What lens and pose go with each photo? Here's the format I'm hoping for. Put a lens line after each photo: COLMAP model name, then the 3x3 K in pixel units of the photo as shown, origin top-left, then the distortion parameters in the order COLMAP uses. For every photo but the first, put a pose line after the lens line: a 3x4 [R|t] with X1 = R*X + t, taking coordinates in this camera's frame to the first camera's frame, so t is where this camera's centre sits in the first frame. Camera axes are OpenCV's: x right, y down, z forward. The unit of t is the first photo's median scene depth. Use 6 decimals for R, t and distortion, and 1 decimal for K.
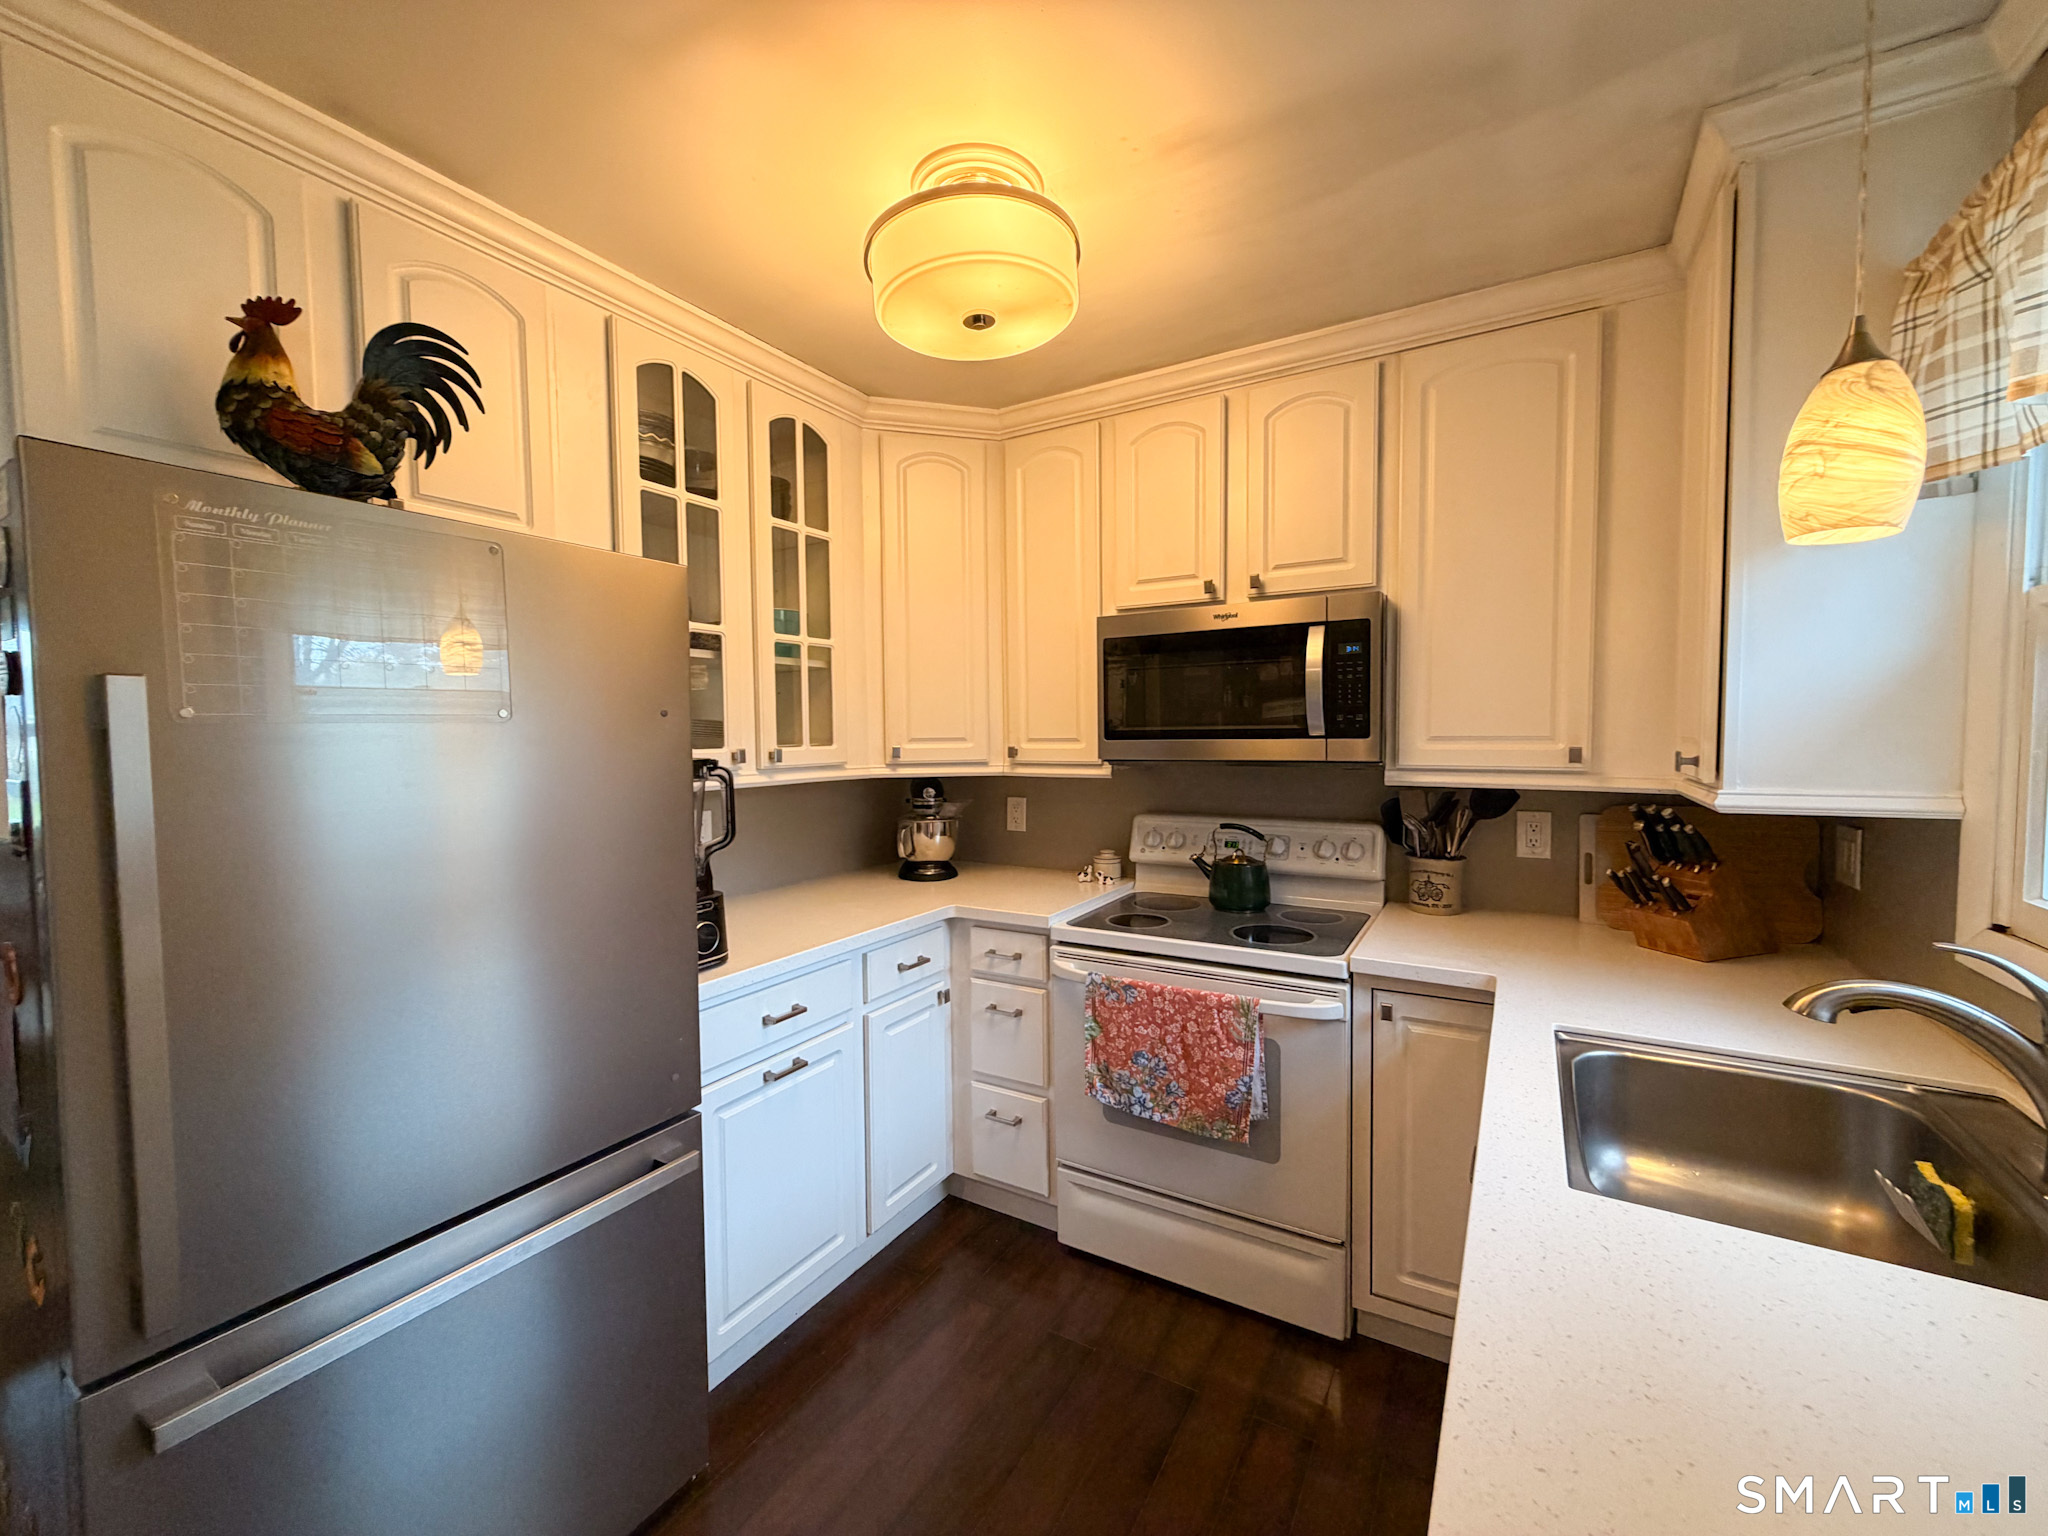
lens RADIAL K [[814.9, 0, 1024.0], [0, 814.9, 769.2], [0, 0, 1]] dist [-0.002162, 0.000616]
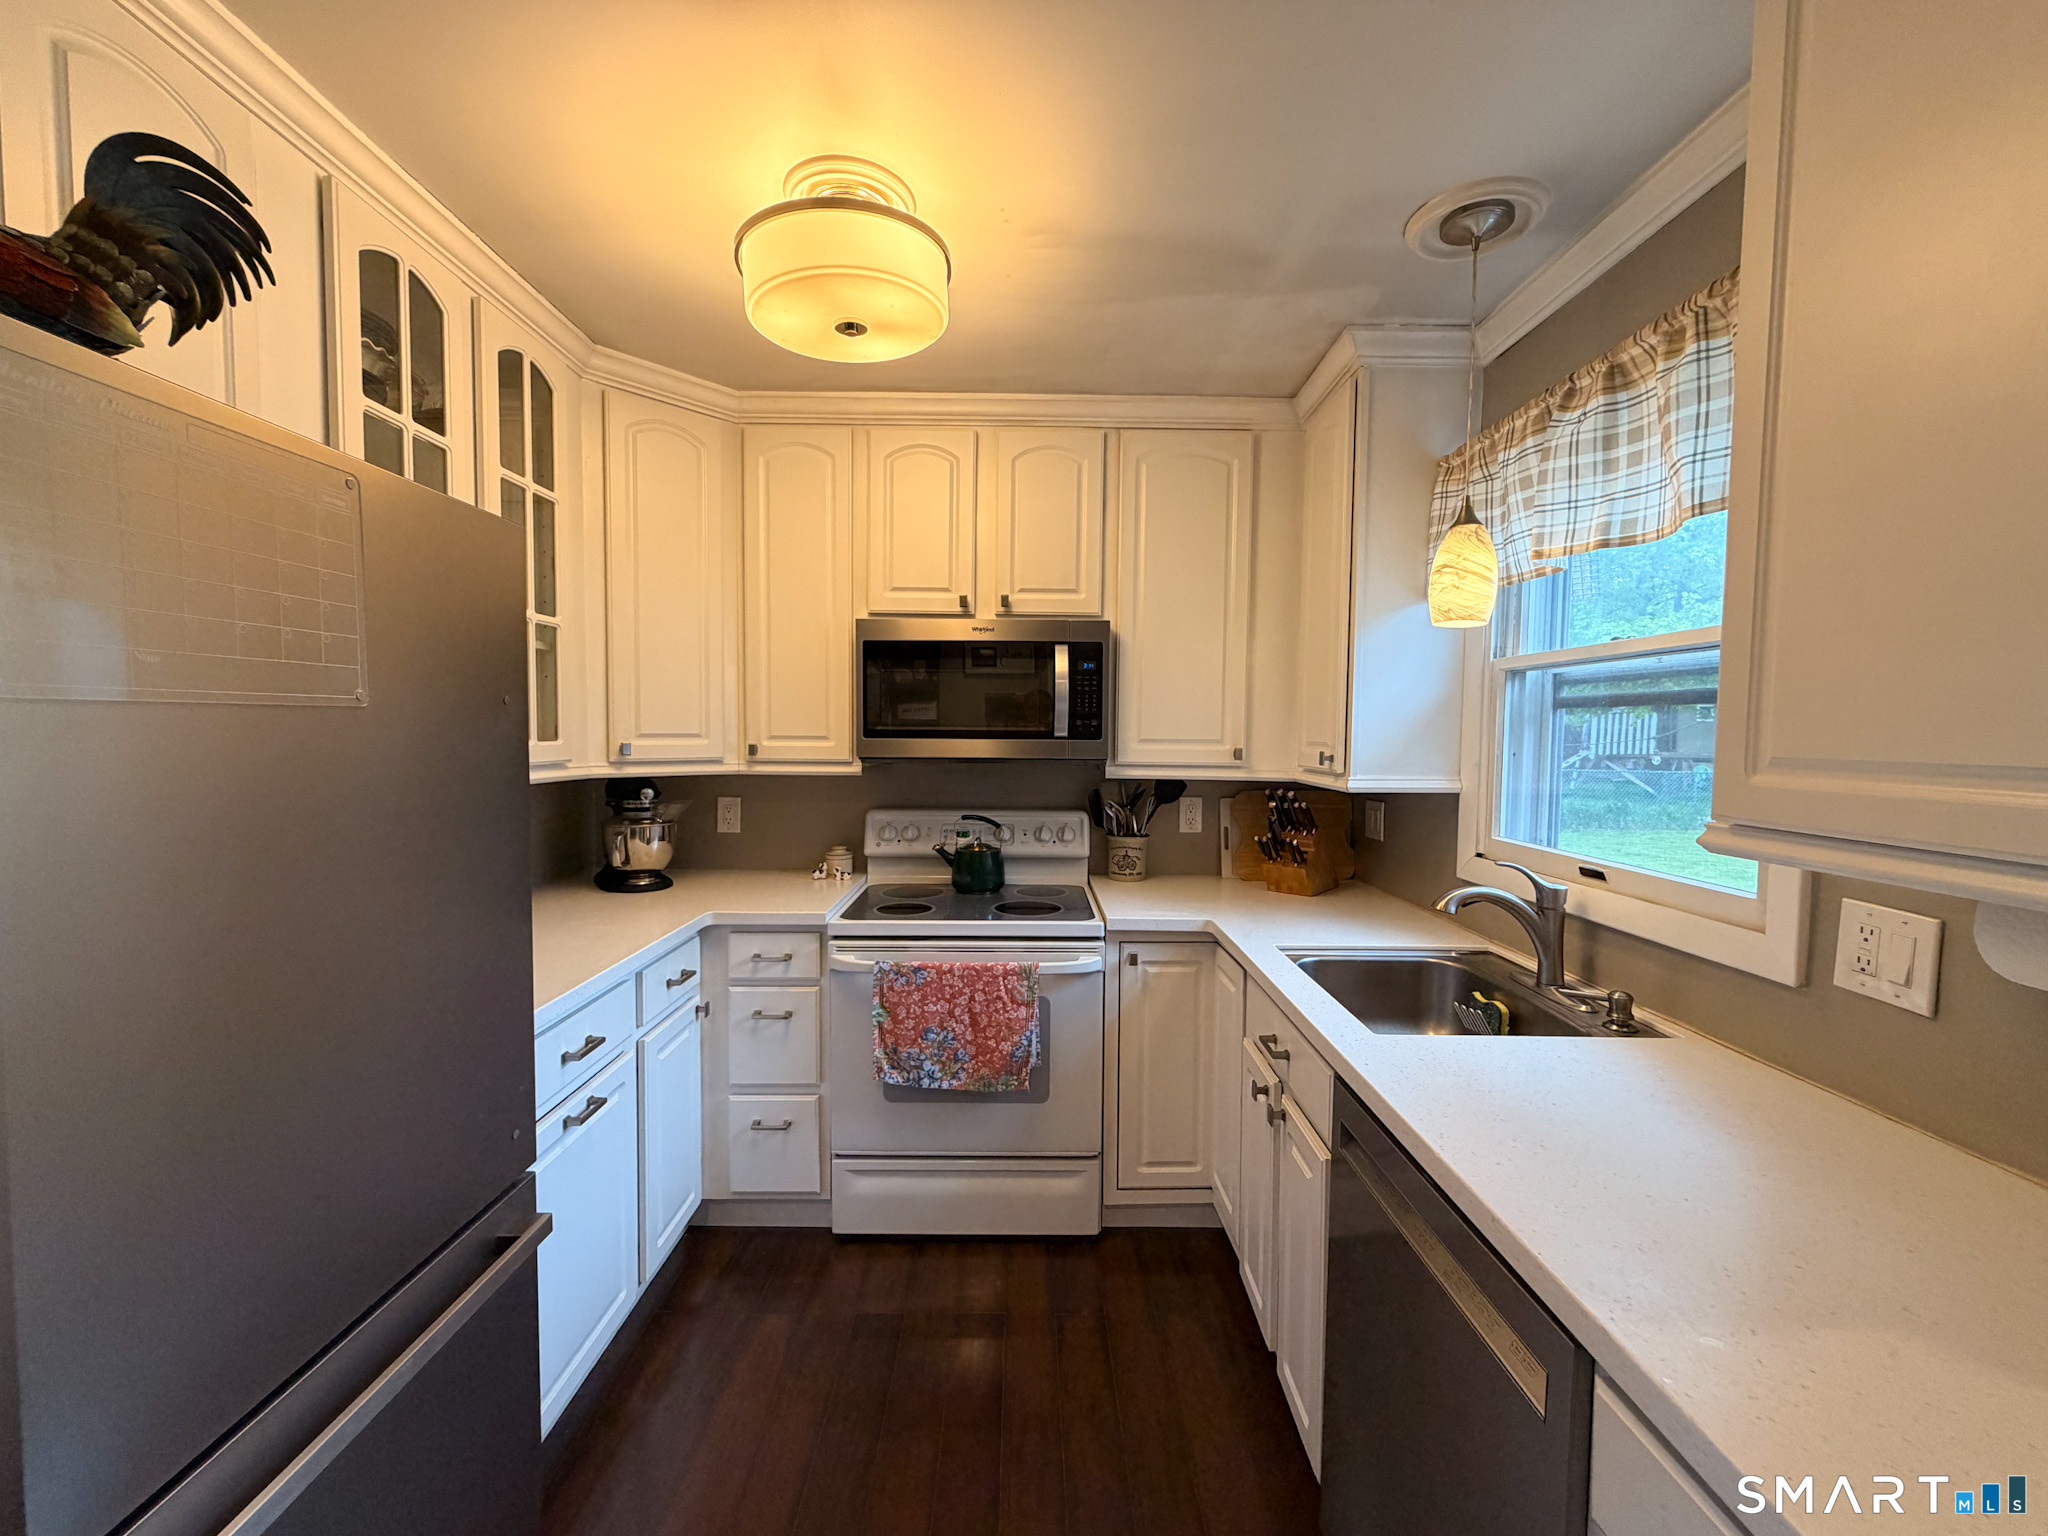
lens RADIAL K [[821.9, 0, 1024.2], [0, 821.9, 769.0], [0, 0, 1]] dist [-0.000160, 0.000022]
pose [[0.857938, -0.006113, 0.513716, -0.301749], [0.005868, 0.999981, 0.002100, 0.002326], [-0.513719, 0.001213, 0.857957, 0.001459]]
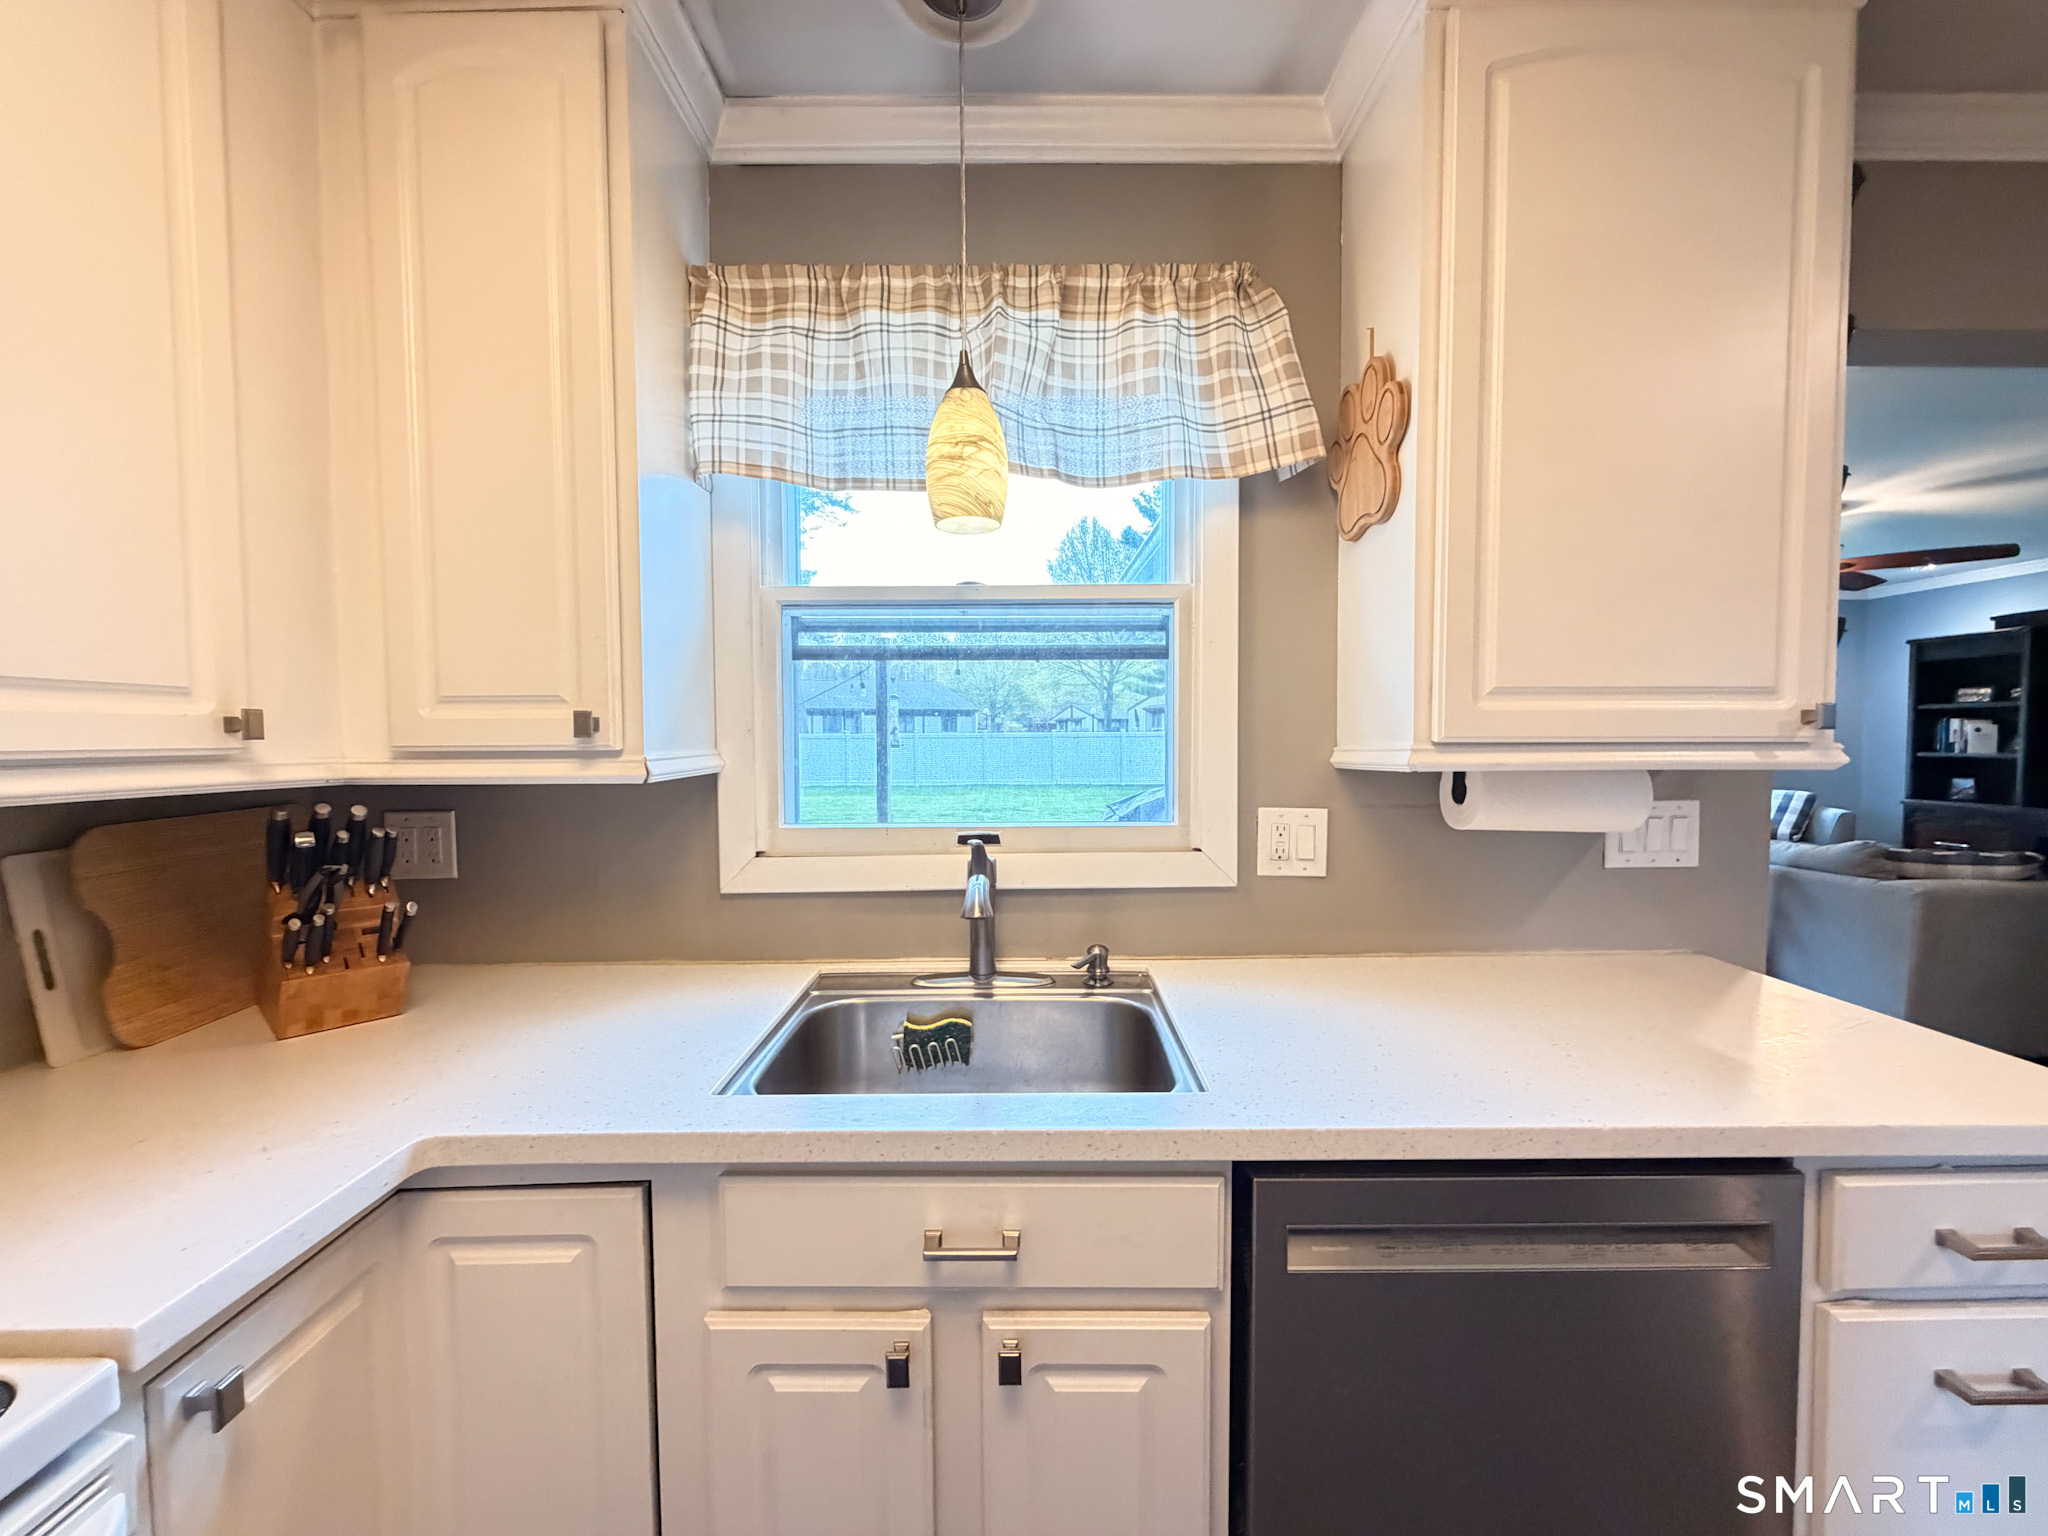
lens RADIAL K [[814.9, 0, 1024.0], [0, 814.9, 769.2], [0, 0, 1]] dist [-0.002162, 0.000616]
pose [[-0.516732, -0.026782, 0.855728, -0.049104], [0.050420, 0.996824, 0.061644, 0.004553], [-0.854661, 0.075000, -0.513740, 0.746196]]
